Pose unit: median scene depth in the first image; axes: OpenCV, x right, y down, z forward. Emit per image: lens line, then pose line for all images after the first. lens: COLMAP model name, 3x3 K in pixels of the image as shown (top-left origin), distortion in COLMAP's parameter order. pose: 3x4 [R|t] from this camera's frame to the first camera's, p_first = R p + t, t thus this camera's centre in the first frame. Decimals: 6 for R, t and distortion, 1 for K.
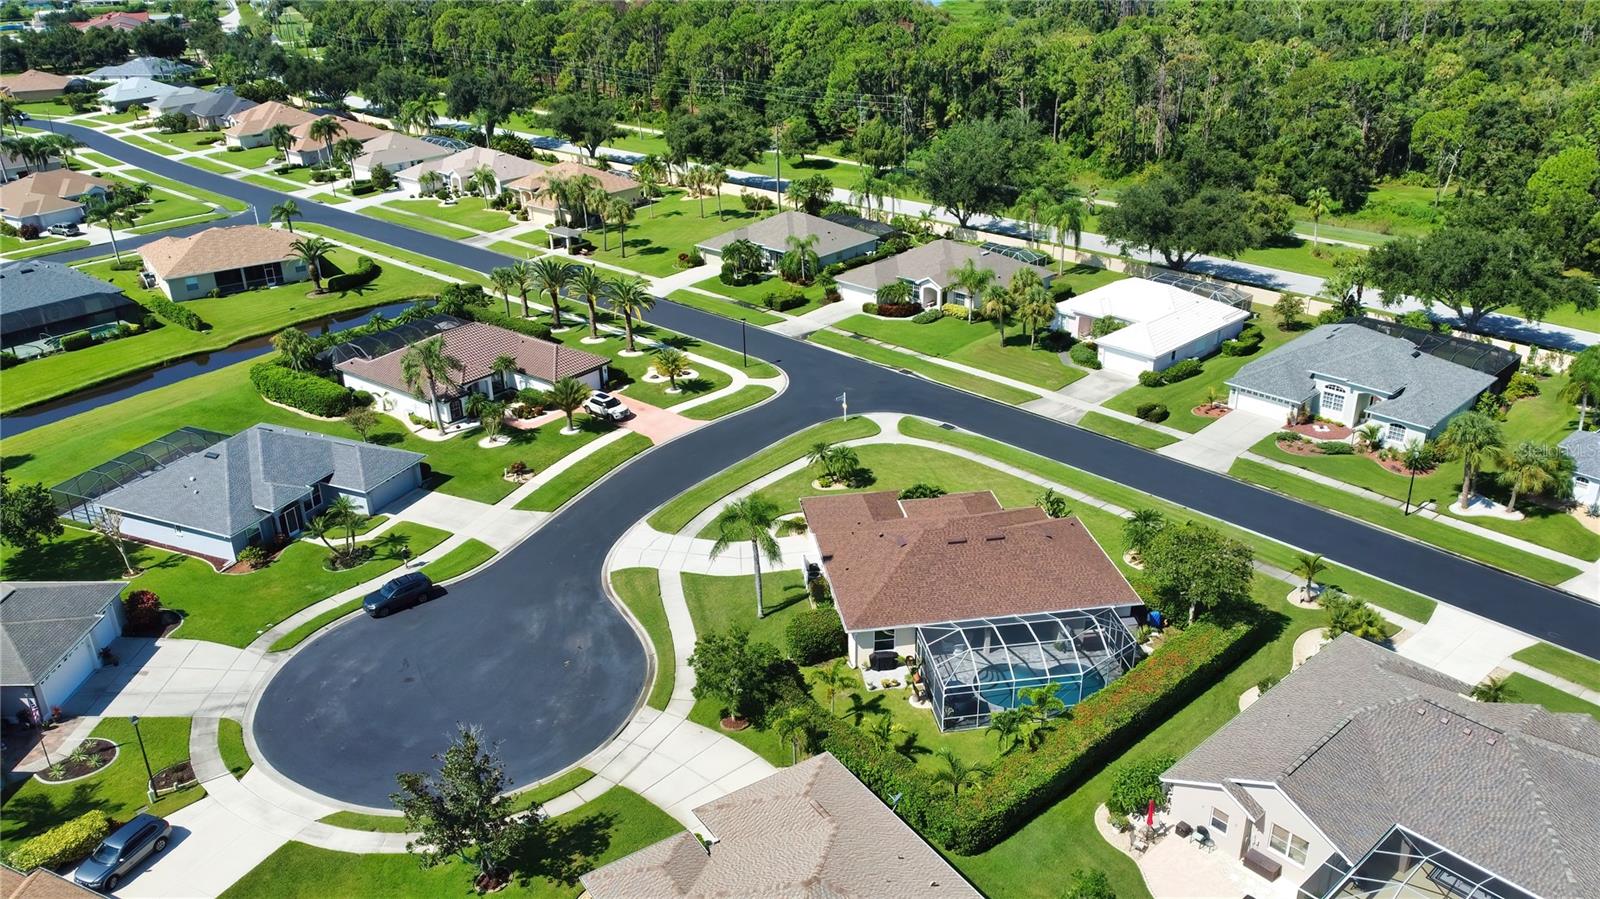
lens RADIAL K [[1207.0, 0, 805.5], [0, 1207.0, 455.8], [0, 0, 1]] dist [-0.001004, -0.000450]
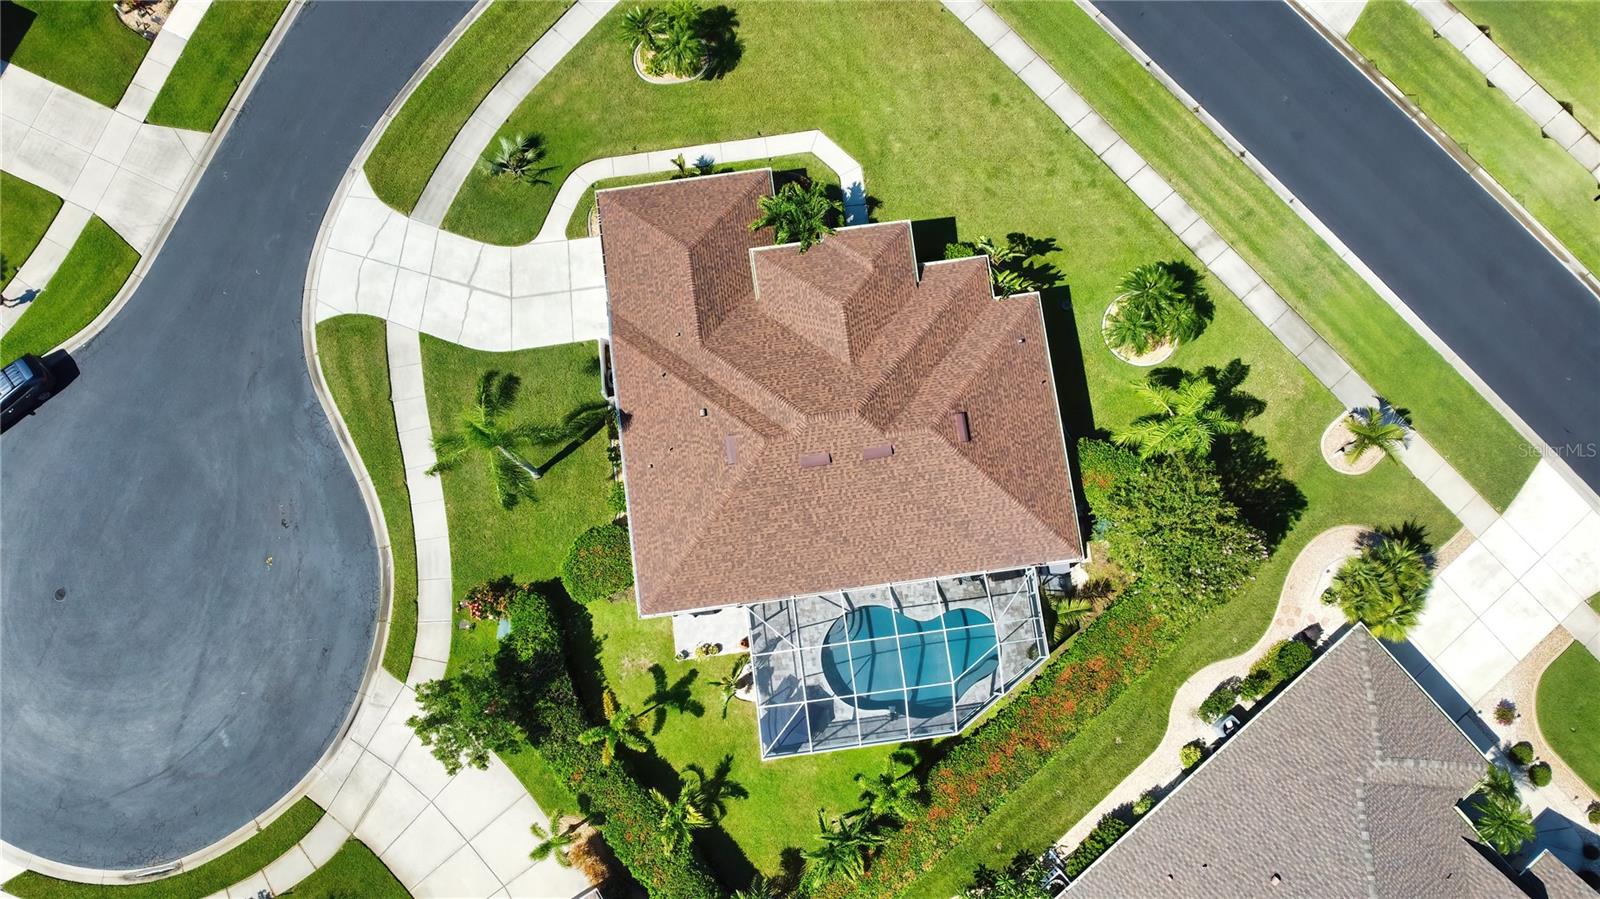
lens RADIAL K [[1207.0, 0, 795.1], [0, 1207.0, 462.0], [0, 0, 1]] dist [-0.001004, -0.000450]
pose [[0.999697, 0.021232, -0.012462, 0.087281], [-0.001798, 0.567791, 0.823171, -0.321142], [0.024553, -0.822899, 0.567657, 0.455661]]
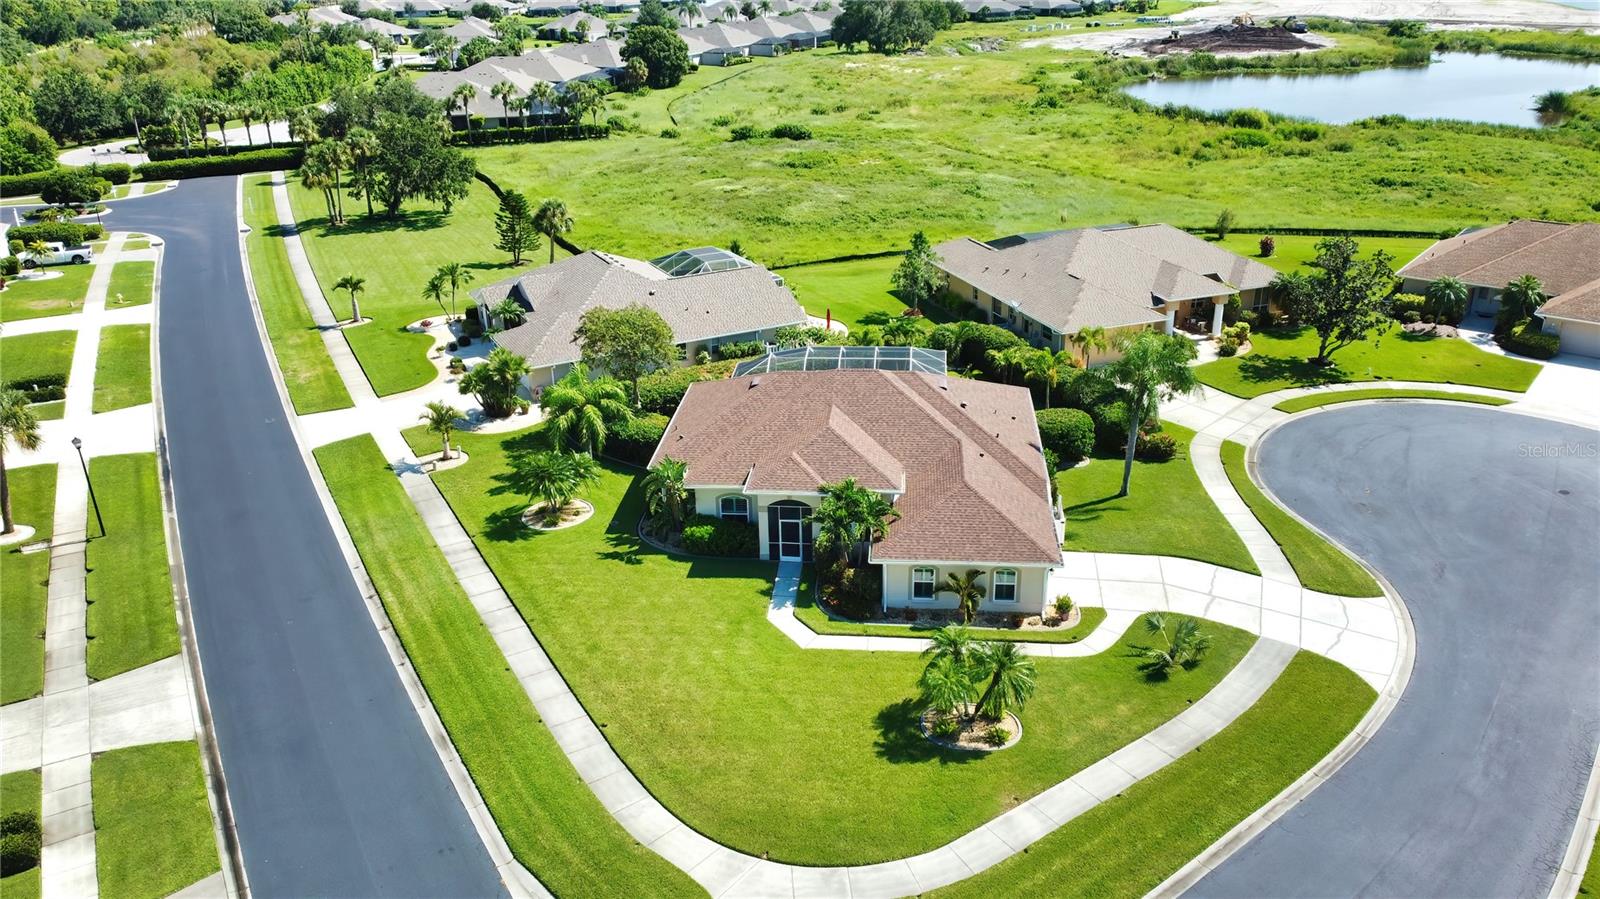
lens RADIAL K [[1207.0, 0, 807.6], [0, 1207.0, 452.2], [0, 0, 1]] dist [-0.001004, -0.000450]
pose [[-0.970224, -0.064532, 0.233454, -0.013859], [0.130853, 0.671433, 0.729421, -0.343255], [-0.203819, 0.738250, -0.642996, 1.111955]]
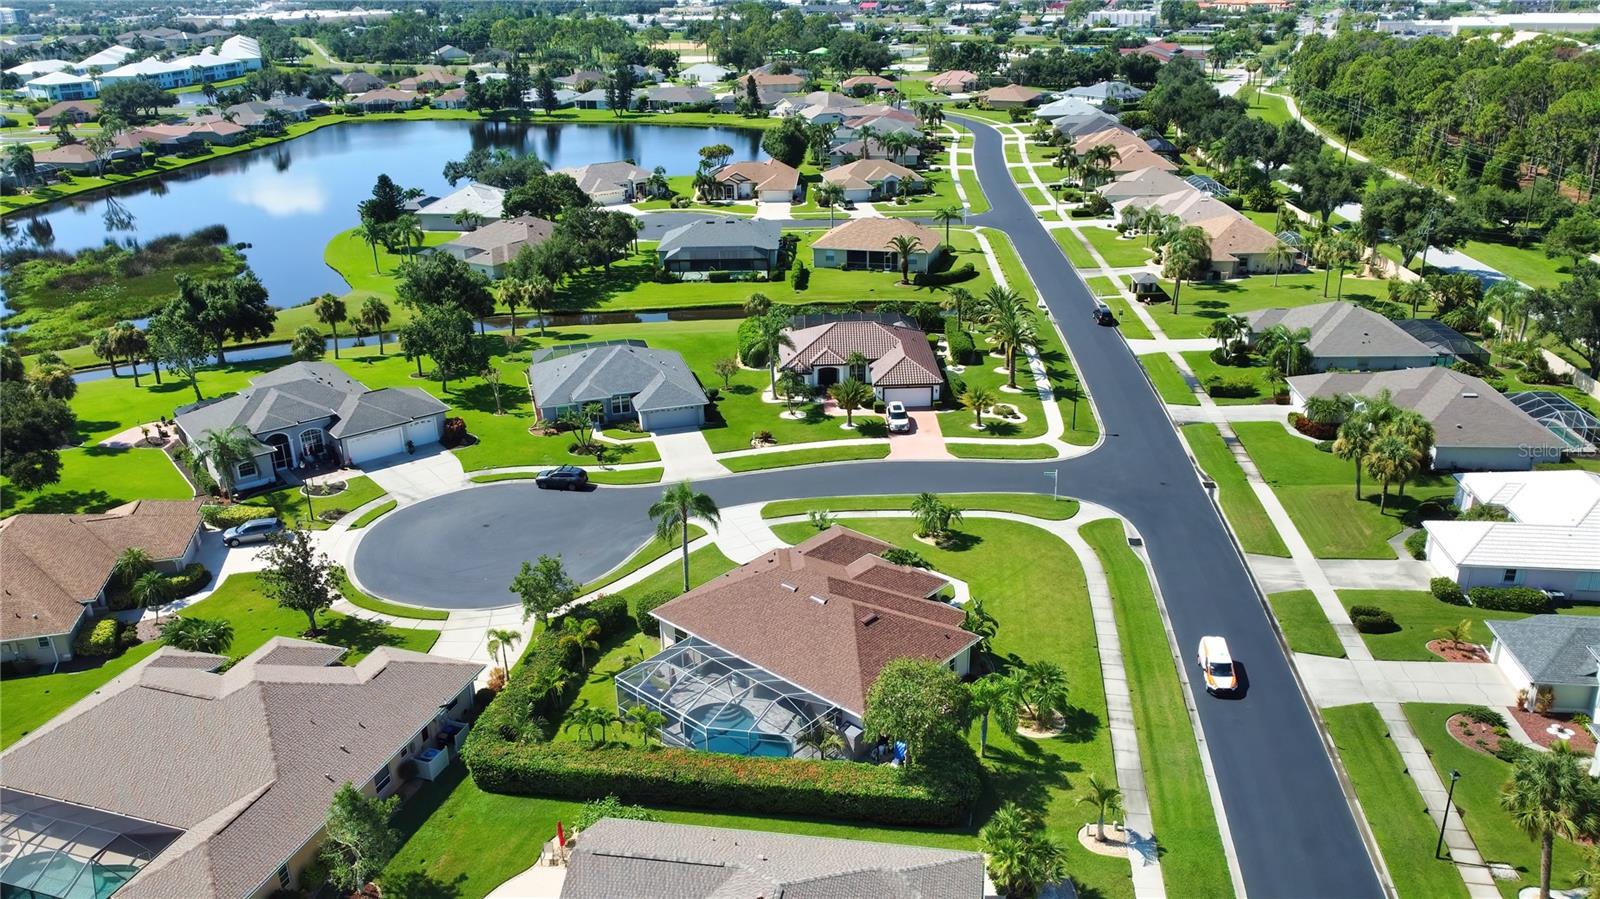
lens RADIAL K [[1207.0, 0, 809.1], [0, 1207.0, 448.3], [0, 0, 1]] dist [-0.001004, -0.000450]
pose [[0.630990, 0.293048, -0.718313, 0.590782], [-0.316615, 0.942566, 0.106411, -0.108910], [0.708242, 0.160284, 0.687534, 0.211701]]
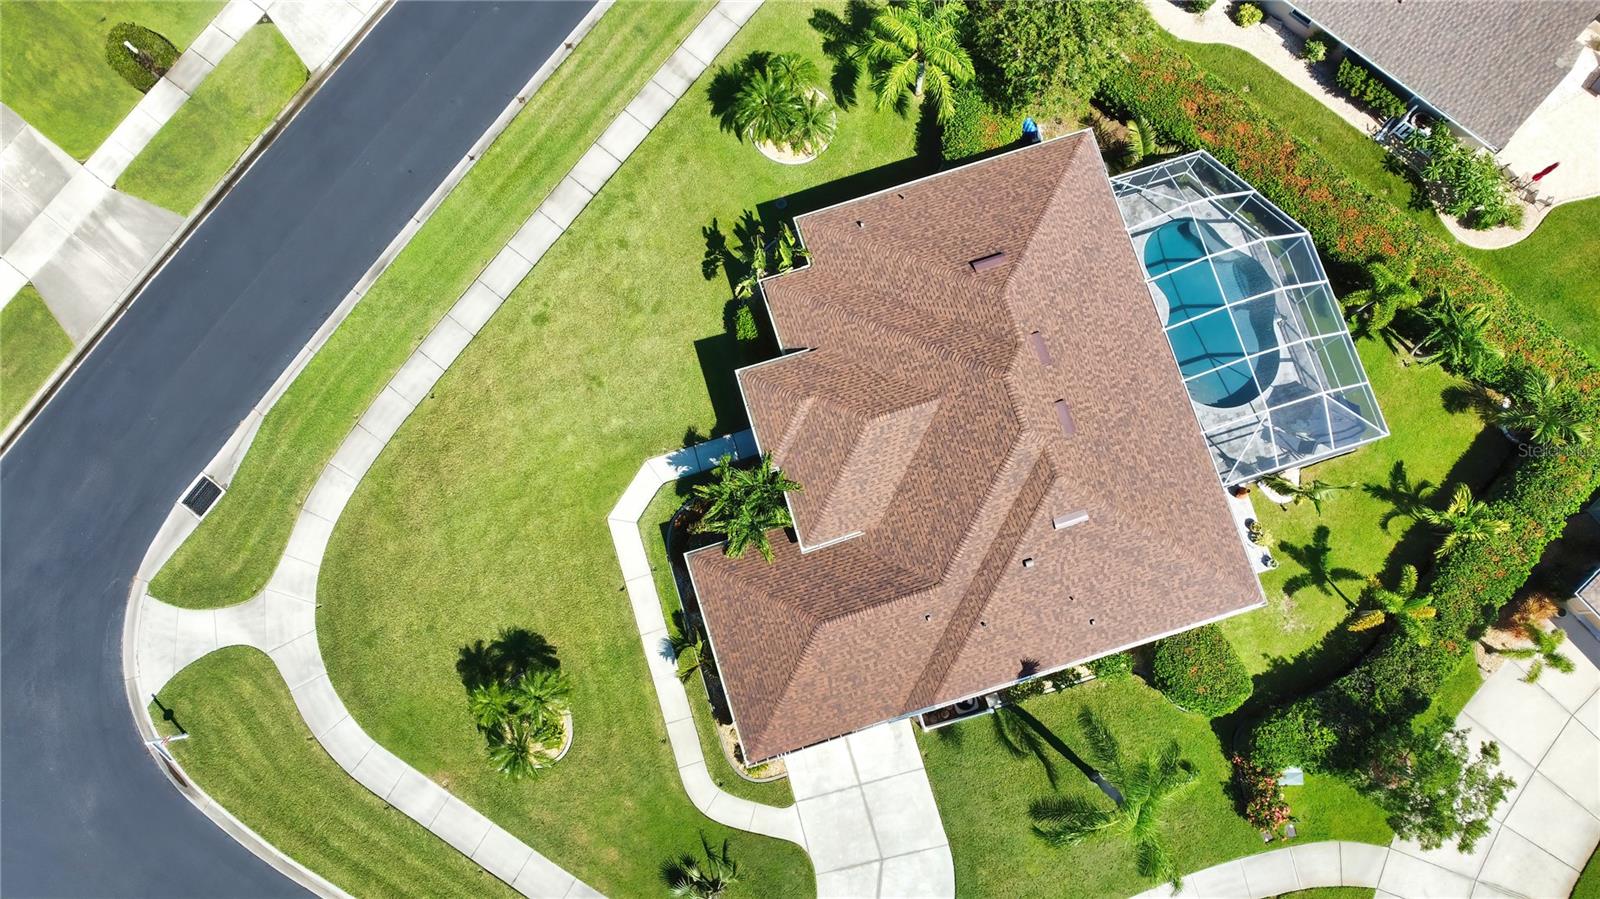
lens RADIAL K [[1207.0, 0, 808.2], [0, 1207.0, 457.9], [0, 0, 1]] dist [-0.001004, -0.000450]
pose [[-0.148140, -0.972636, 0.178982, 0.020425], [0.432721, 0.098987, 0.896077, -0.326732], [-0.889273, 0.210194, 0.406216, 0.632320]]
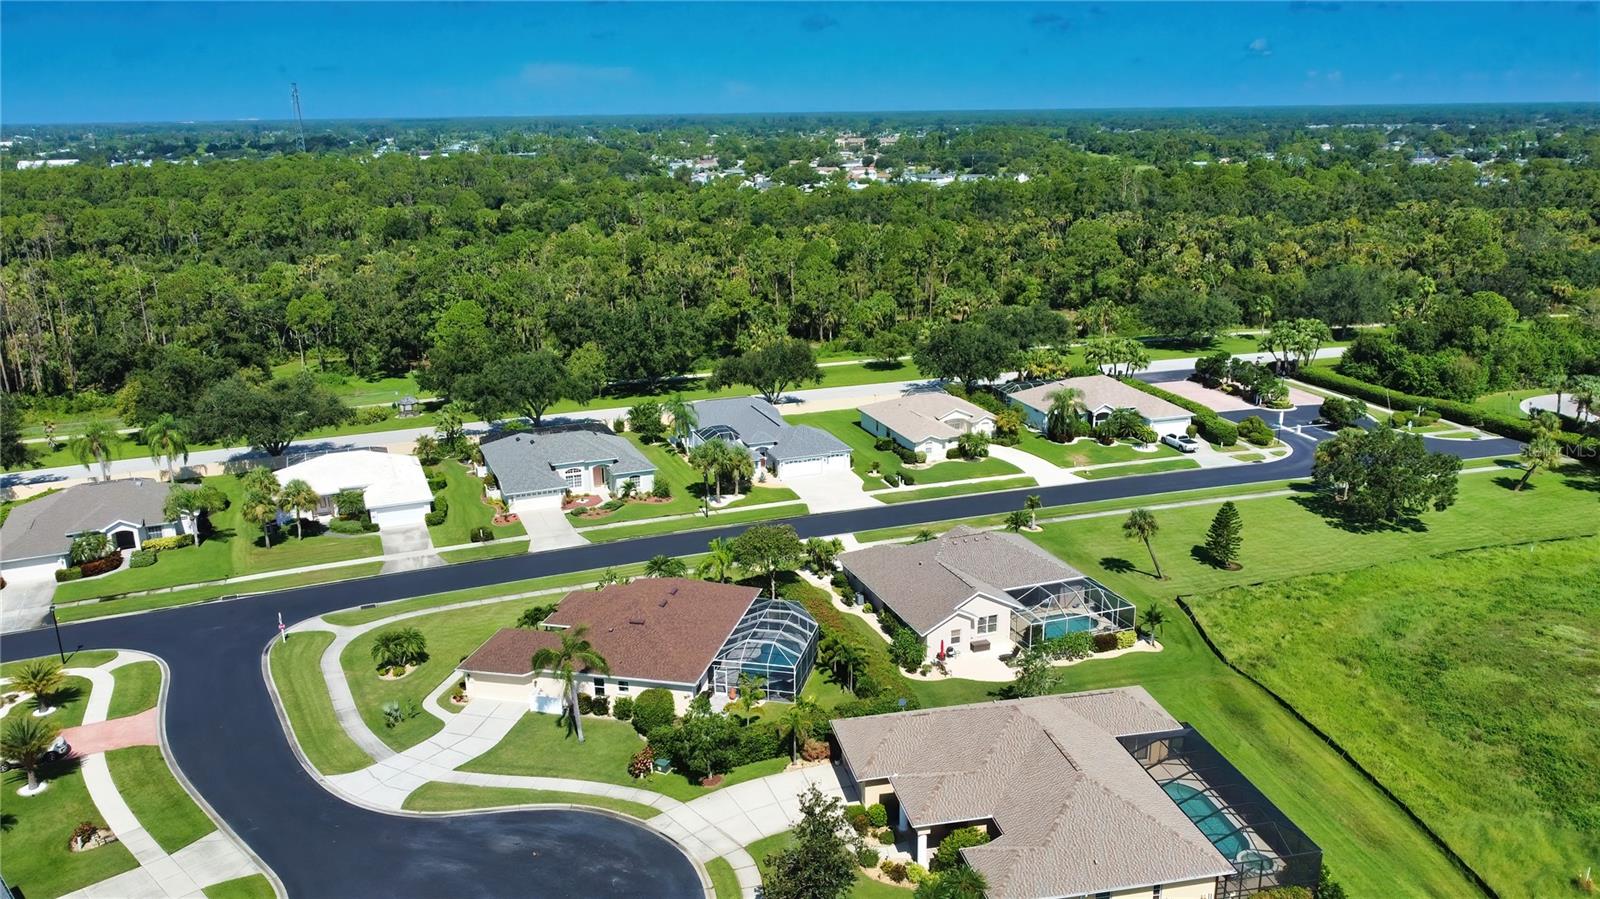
lens RADIAL K [[1207.0, 0, 802.3], [0, 1207.0, 455.2], [0, 0, 1]] dist [-0.001004, -0.000450]
pose [[0.371439, -0.245969, 0.895283, -0.641578], [0.396858, 0.913804, 0.086407, -0.085440], [-0.839367, 0.323206, 0.437037, 0.203090]]
